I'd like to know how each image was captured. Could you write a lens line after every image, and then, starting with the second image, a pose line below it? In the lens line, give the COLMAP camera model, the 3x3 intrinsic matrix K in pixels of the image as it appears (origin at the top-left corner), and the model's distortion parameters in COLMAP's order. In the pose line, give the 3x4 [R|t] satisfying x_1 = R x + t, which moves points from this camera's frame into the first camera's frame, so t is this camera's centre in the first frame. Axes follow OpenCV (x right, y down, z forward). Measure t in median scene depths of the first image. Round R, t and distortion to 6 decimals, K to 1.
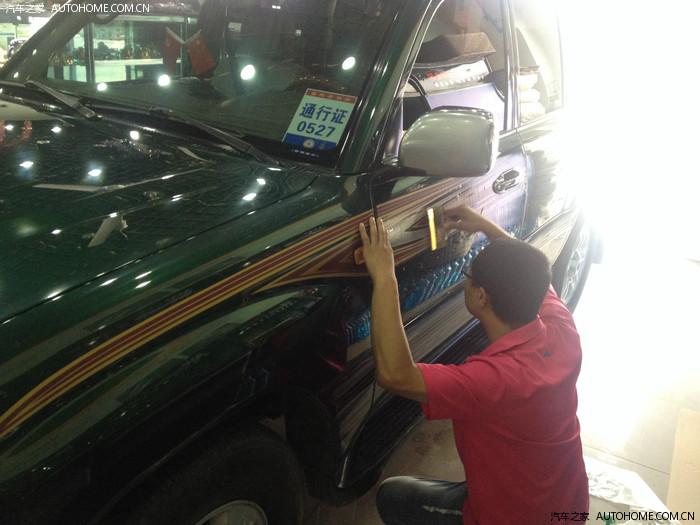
lens RADIAL K [[701.7, 0, 348.0], [0, 701.7, 266.0], [0, 0, 1]] dist [0.037588, 0.000000]
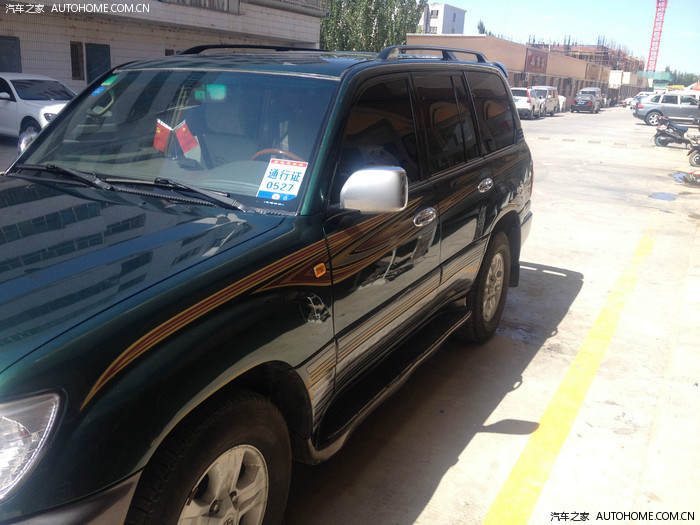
lens RADIAL K [[701.7, 0, 351.9], [0, 701.7, 260.7], [0, 0, 1]] dist [0.037588, 0.000000]
pose [[0.994450, -0.066860, 0.081231, -0.026527], [0.074116, 0.993192, -0.089867, 0.091009], [-0.074670, 0.095389, 0.992636, -0.397511]]
